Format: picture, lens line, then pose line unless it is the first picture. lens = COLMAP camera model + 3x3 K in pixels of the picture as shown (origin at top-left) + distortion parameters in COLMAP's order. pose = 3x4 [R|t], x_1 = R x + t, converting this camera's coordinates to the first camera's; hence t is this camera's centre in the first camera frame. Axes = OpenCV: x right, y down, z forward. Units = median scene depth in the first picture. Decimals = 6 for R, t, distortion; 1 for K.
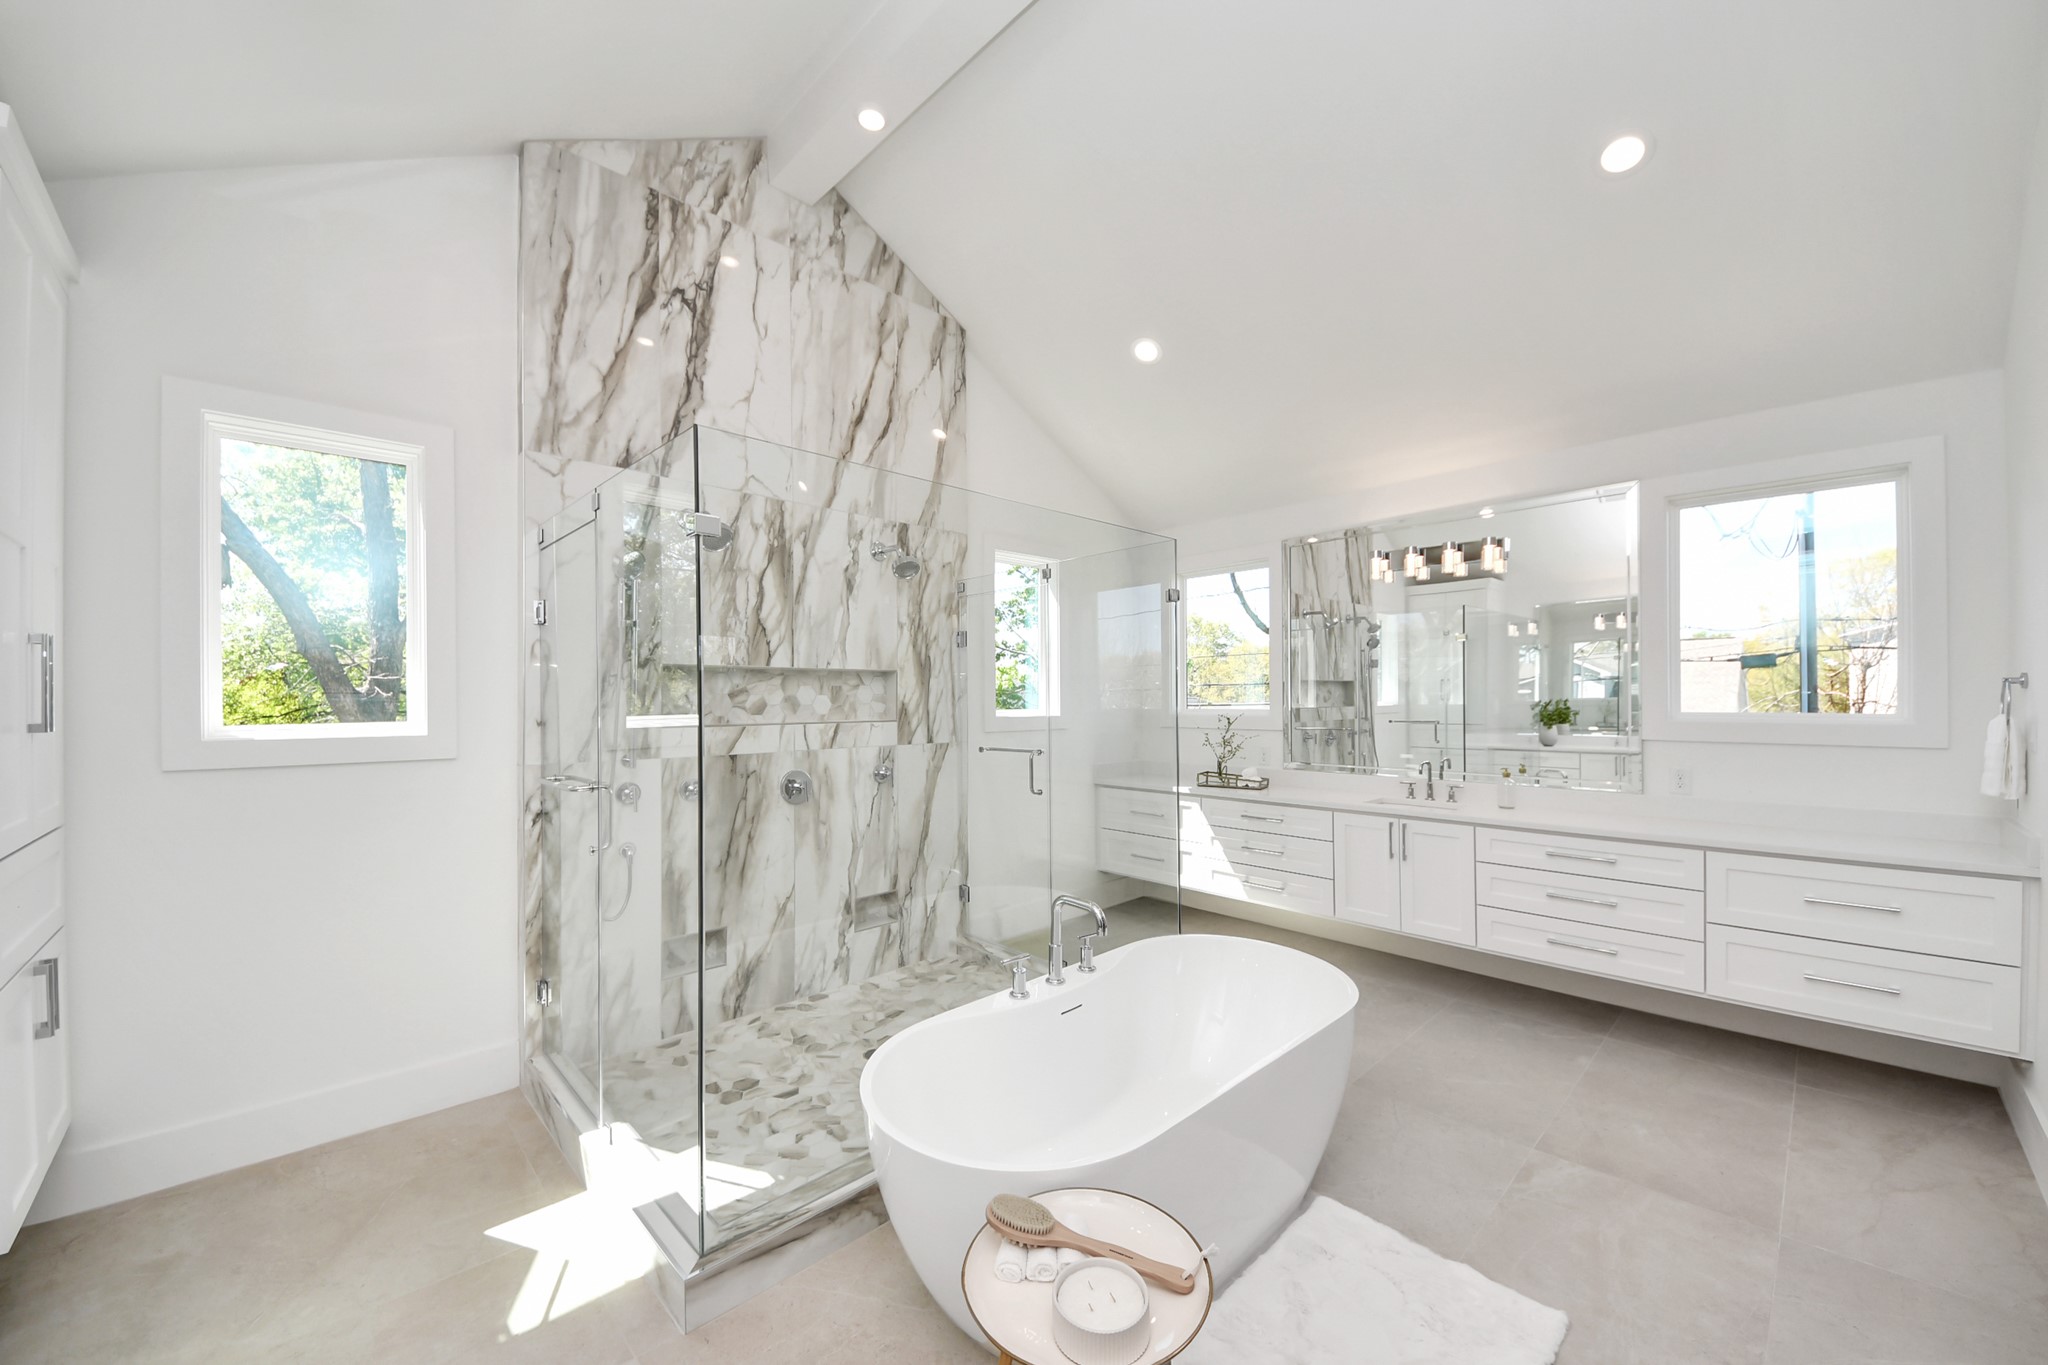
lens RADIAL K [[769.8, 0, 1044.5], [0, 769.8, 689.1], [0, 0, 1]] dist [-0.001631, -0.001241]
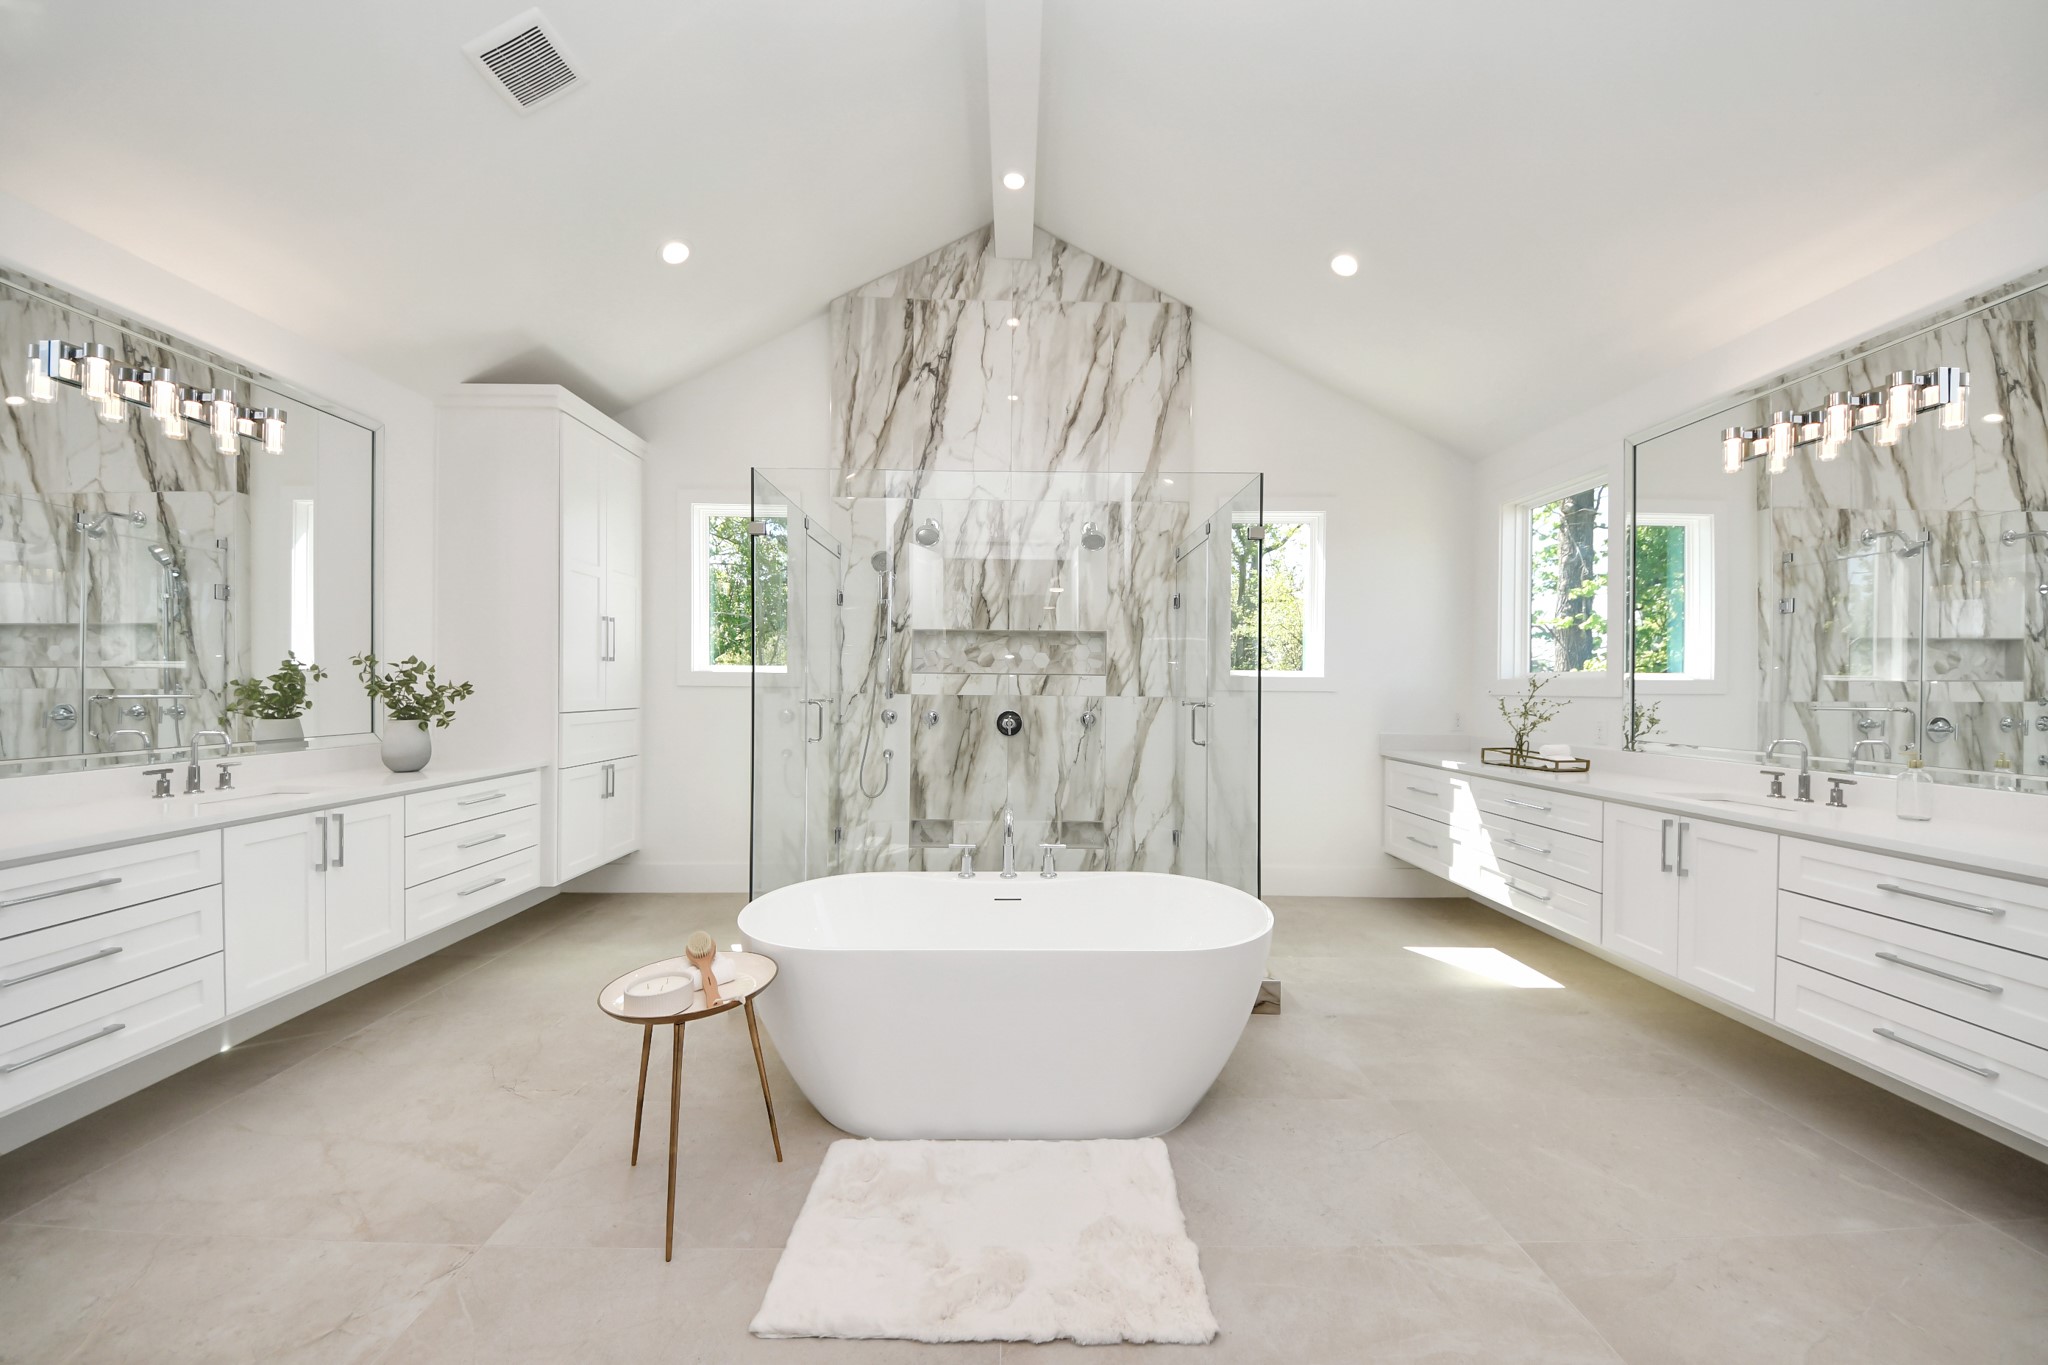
lens RADIAL K [[769.8, 0, 1037.5], [0, 769.8, 691.7], [0, 0, 1]] dist [-0.001631, -0.001241]
pose [[0.714876, 0.012009, -0.699148, 0.565458], [-0.004514, 0.999911, 0.012560, 0.054485], [0.699237, -0.005823, 0.714867, 0.109912]]
